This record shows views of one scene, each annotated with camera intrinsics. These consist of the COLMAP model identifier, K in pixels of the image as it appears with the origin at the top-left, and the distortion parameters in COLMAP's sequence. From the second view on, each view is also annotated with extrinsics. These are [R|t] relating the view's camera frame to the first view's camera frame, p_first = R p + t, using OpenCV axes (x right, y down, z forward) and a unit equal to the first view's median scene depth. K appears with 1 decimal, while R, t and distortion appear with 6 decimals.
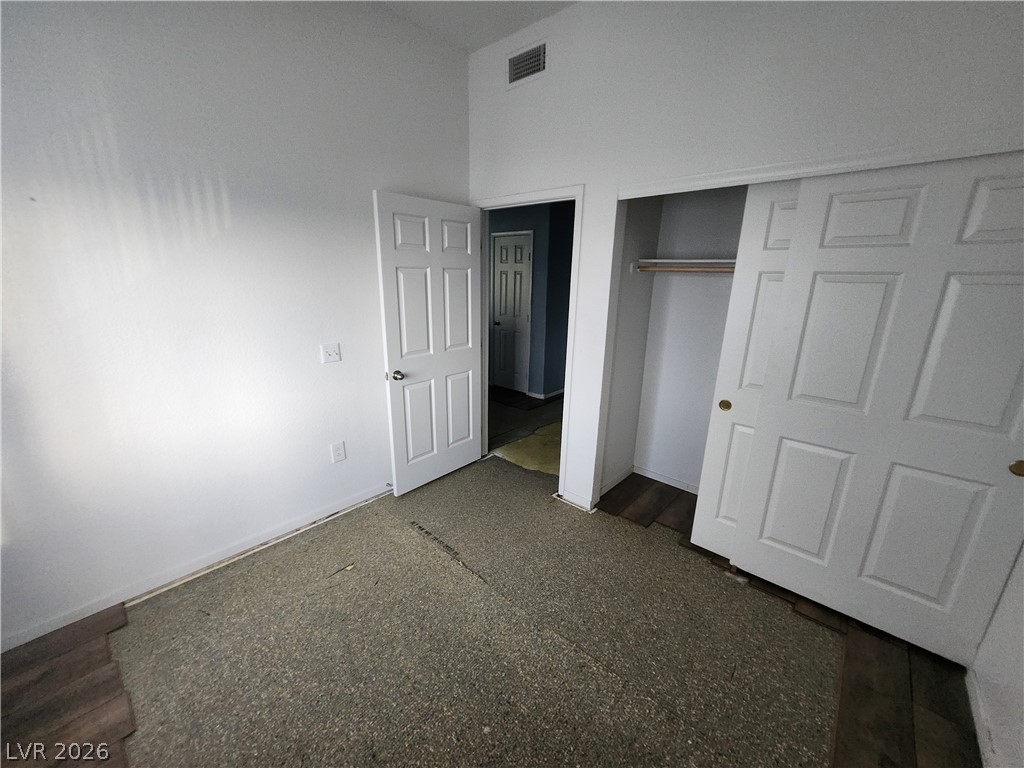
lens RADIAL K [[404.4, 0, 502.7], [0, 404.4, 385.3], [0, 0, 1]] dist [-0.004228, 0.002336]
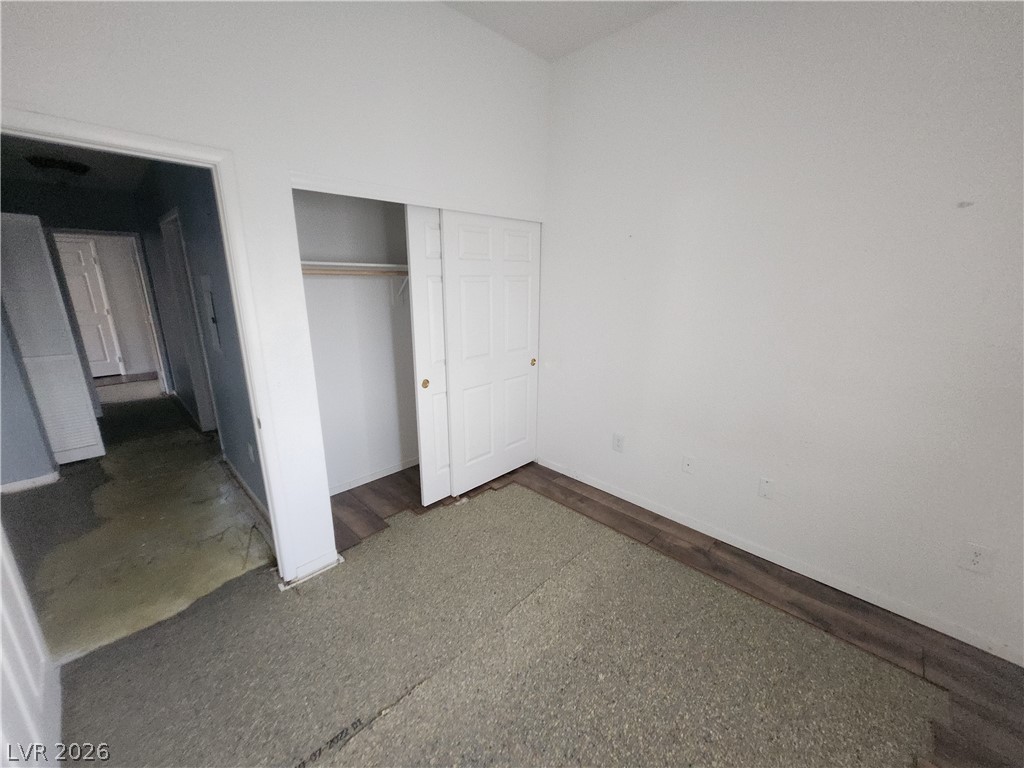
lens RADIAL K [[404.4, 0, 513.7], [0, 404.4, 386.2], [0, 0, 1]] dist [-0.004228, 0.002336]
pose [[0.029428, -0.280777, 0.959322, -0.631951], [0.262417, 0.928244, 0.263631, -0.200308], [-0.964506, 0.243984, 0.100997, 0.628400]]
